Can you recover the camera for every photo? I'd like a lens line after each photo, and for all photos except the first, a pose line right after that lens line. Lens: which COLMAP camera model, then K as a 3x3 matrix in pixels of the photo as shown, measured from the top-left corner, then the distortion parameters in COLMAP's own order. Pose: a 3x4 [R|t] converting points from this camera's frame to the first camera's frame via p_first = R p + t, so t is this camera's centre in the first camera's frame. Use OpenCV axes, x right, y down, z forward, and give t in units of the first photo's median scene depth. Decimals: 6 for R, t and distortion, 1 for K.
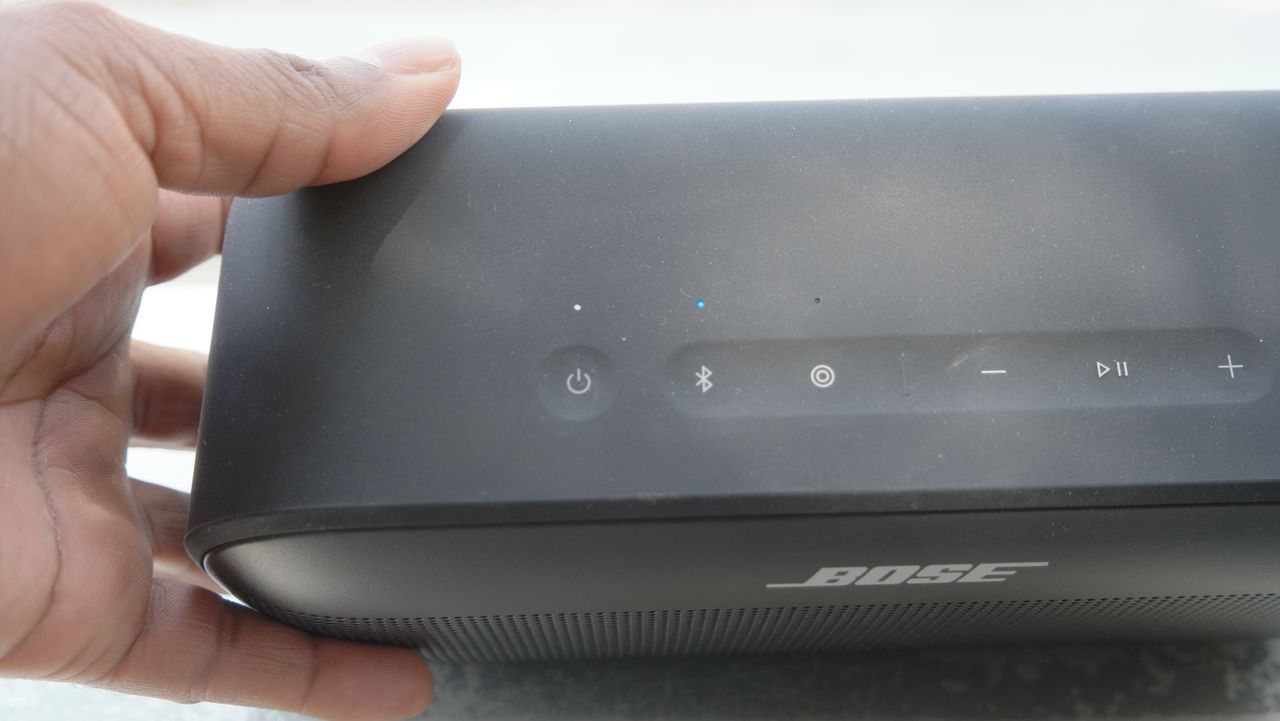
lens RADIAL K [[1496.3, 0, 640.5], [0, 1496.3, 361.4], [0, 0, 1]] dist [0.023321, 0.000000]
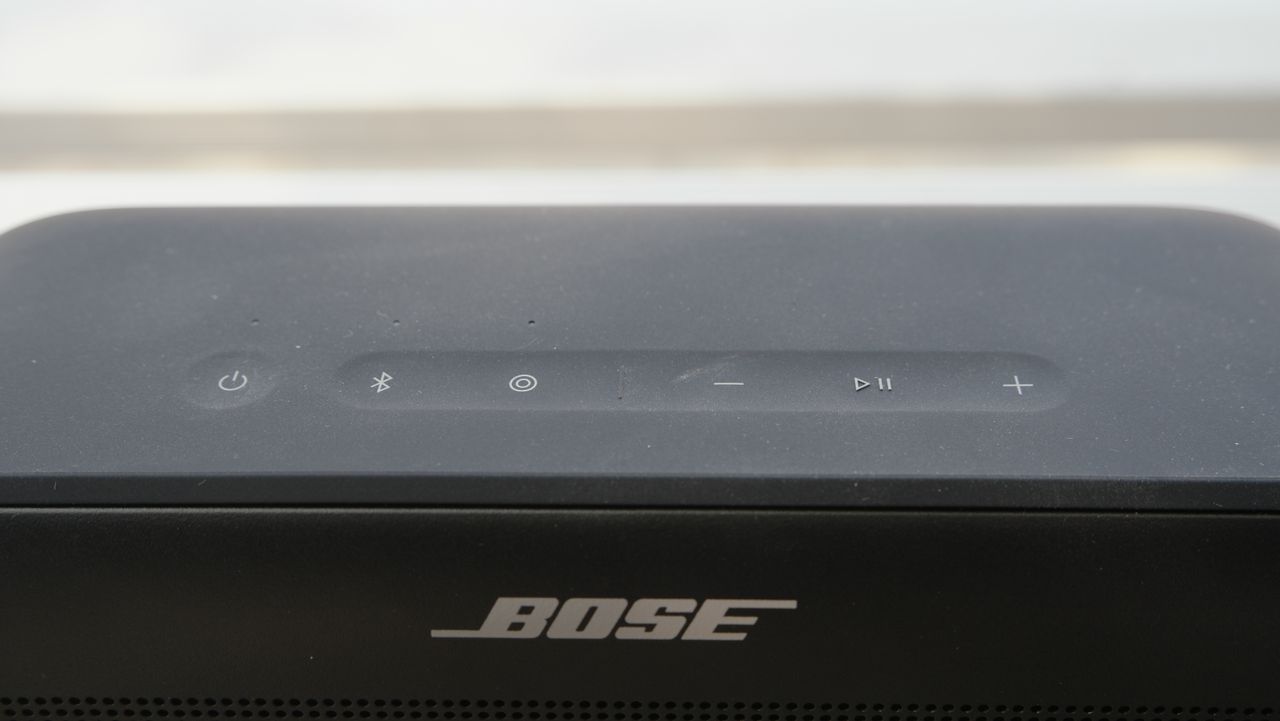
lens RADIAL K [[1496.3, 0, 639.5], [0, 1496.3, 360.4], [0, 0, 1]] dist [0.023321, 0.000000]
pose [[0.997989, 0.023172, -0.058994, 0.234239], [-0.050678, 0.850730, -0.523155, 0.429574], [0.038066, 0.525092, 0.850193, 0.288509]]
